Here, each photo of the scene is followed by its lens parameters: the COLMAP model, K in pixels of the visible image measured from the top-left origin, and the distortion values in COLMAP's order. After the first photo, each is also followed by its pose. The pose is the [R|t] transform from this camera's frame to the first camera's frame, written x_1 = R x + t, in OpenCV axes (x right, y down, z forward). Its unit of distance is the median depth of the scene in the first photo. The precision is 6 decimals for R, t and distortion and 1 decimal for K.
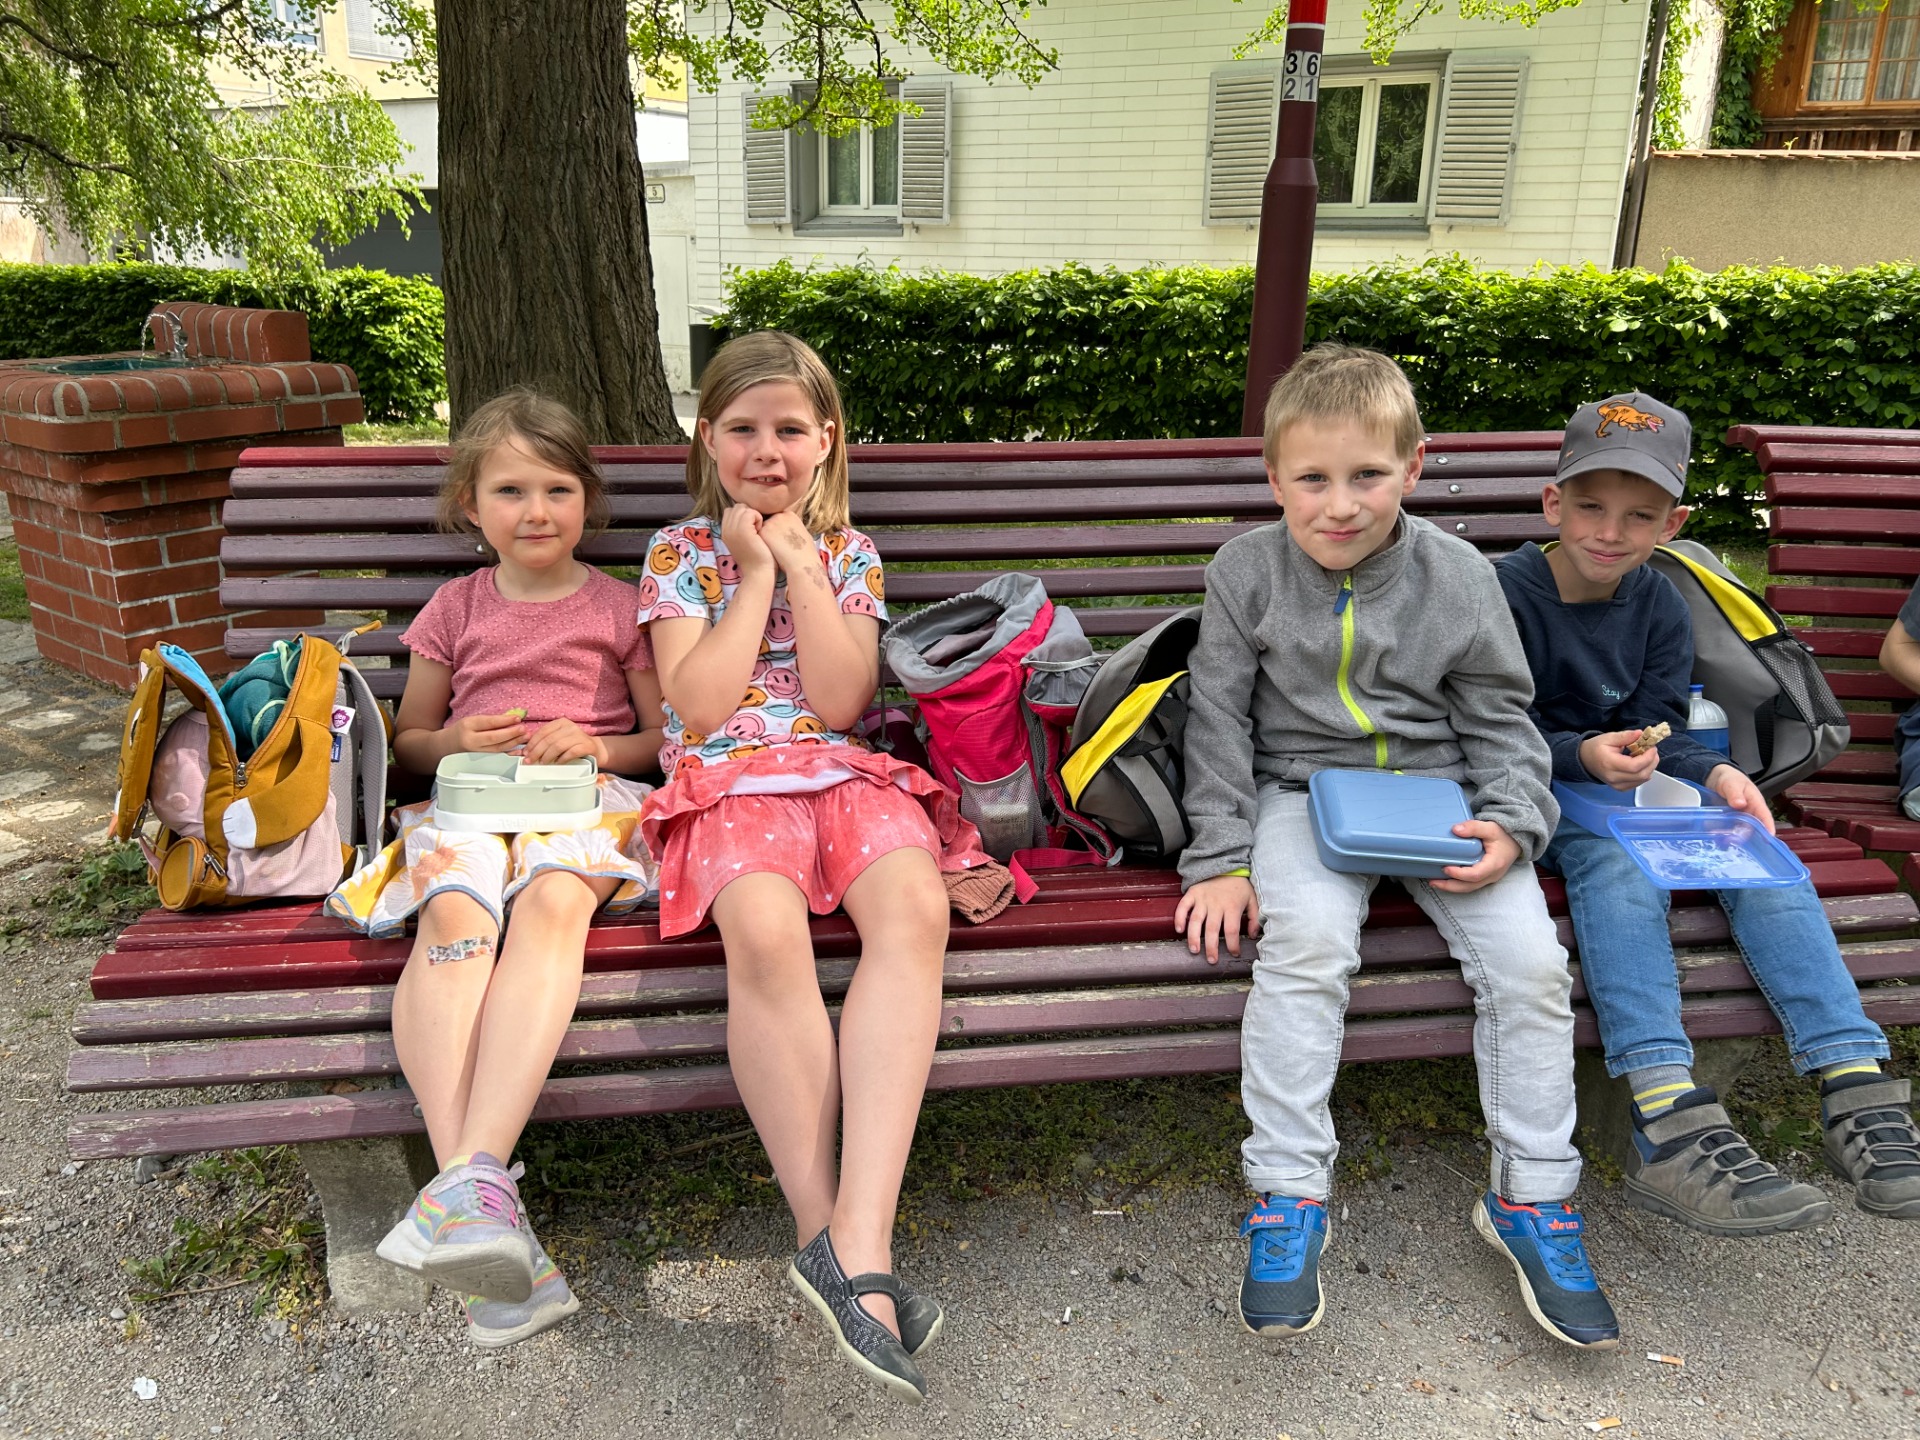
lens RADIAL K [[1440.7, 0, 960.0], [0, 1440.7, 720.0], [0, 0, 1]] dist [0.045115, -0.030460]
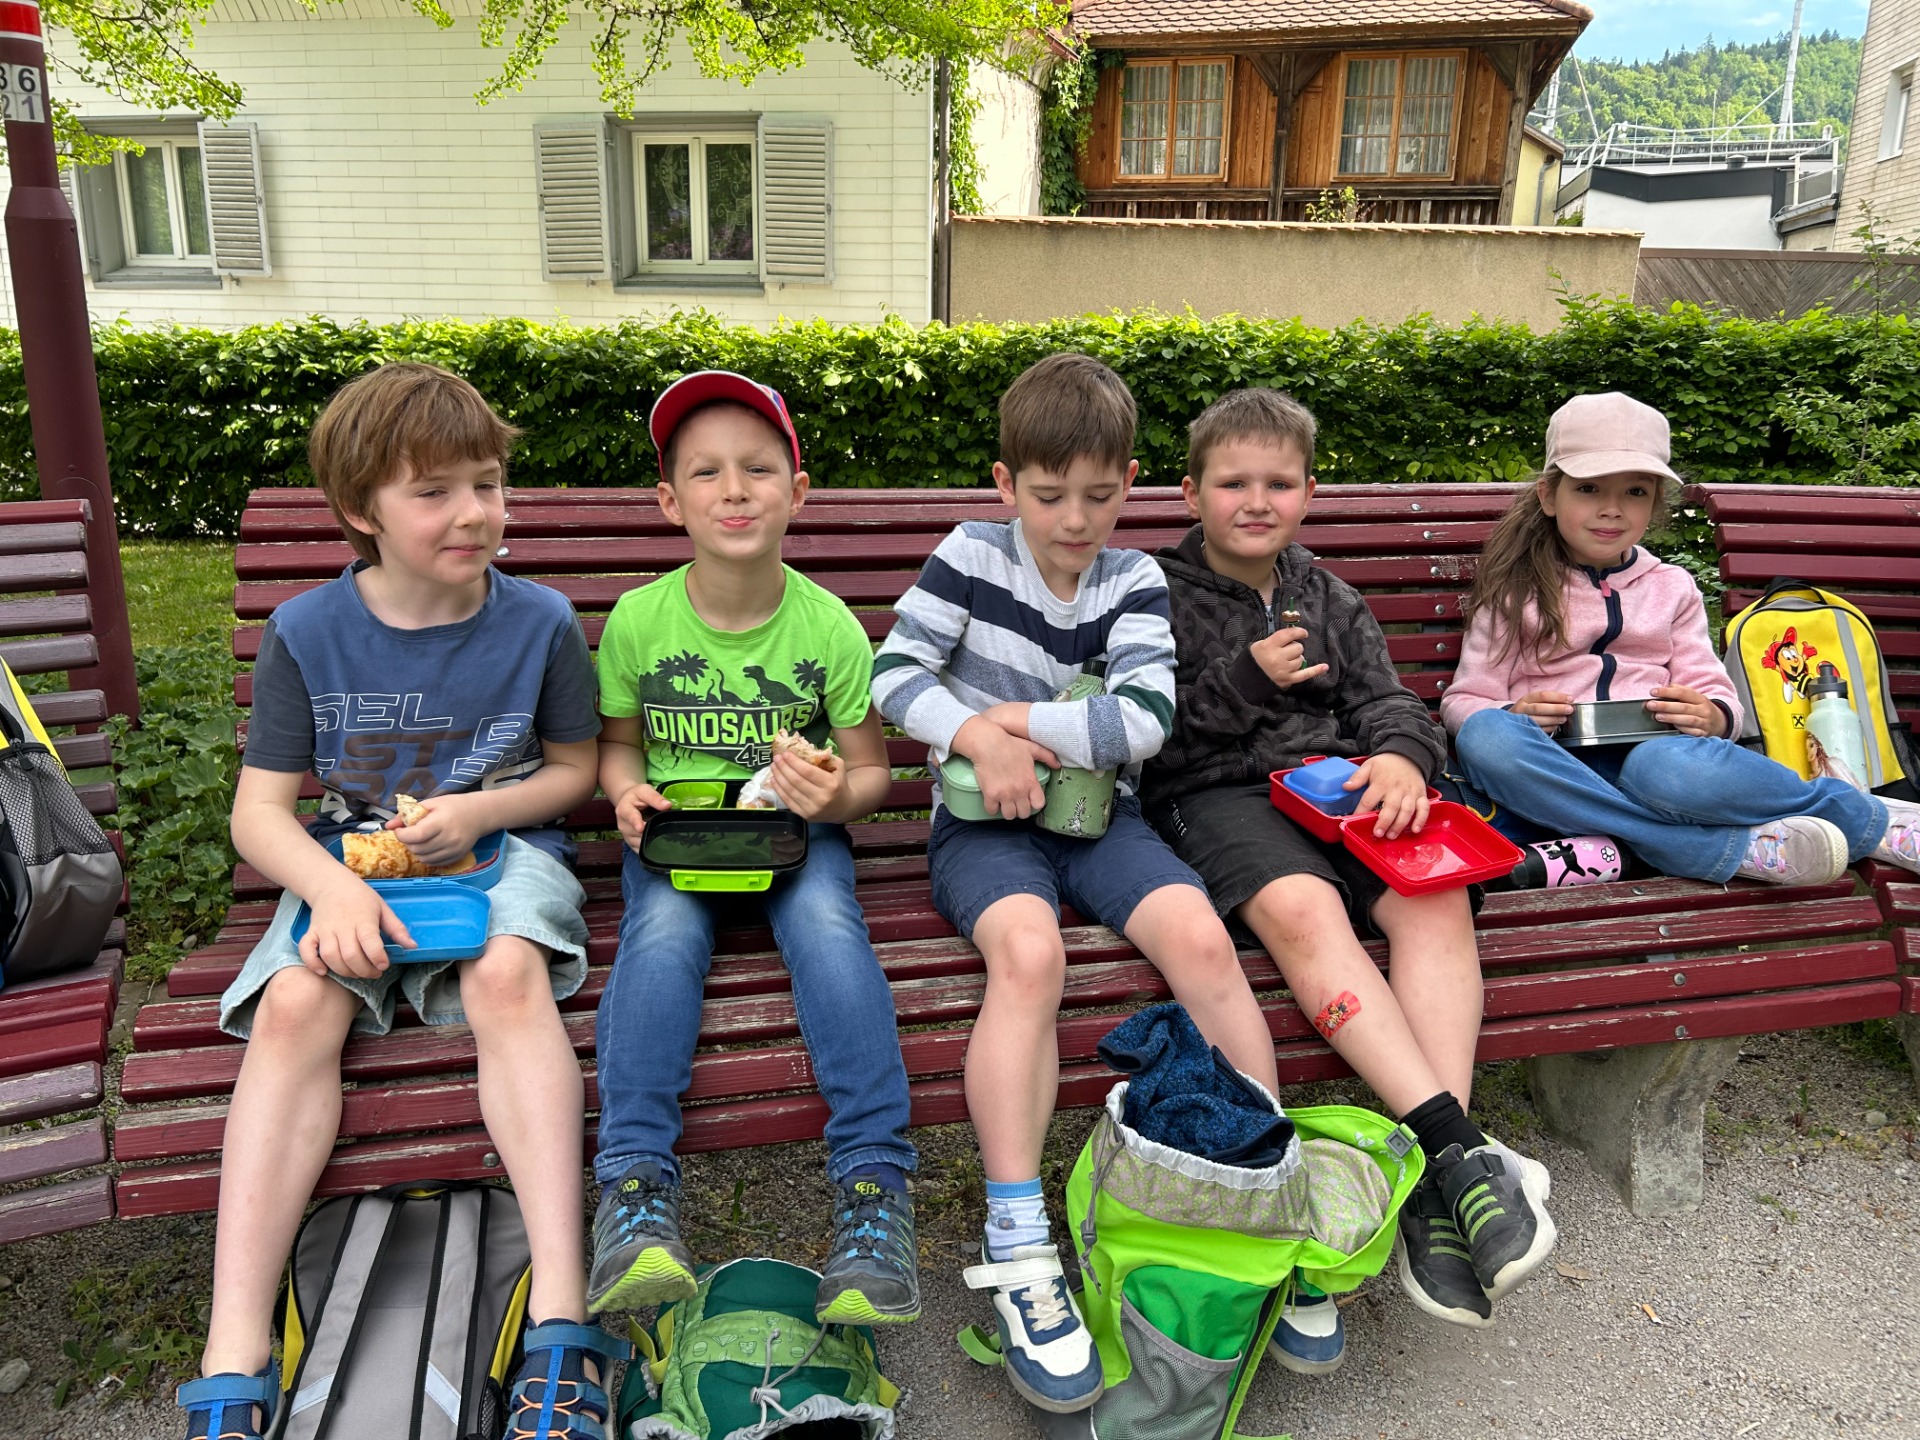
lens RADIAL K [[1440.7, 0, 960.0], [0, 1440.7, 720.0], [0, 0, 1]] dist [0.045115, -0.030460]
pose [[0.957725, -0.080833, 0.276095, 0.160691], [0.091112, 0.995537, -0.024588, -0.001224], [-0.272875, 0.048704, 0.960816, 0.012786]]
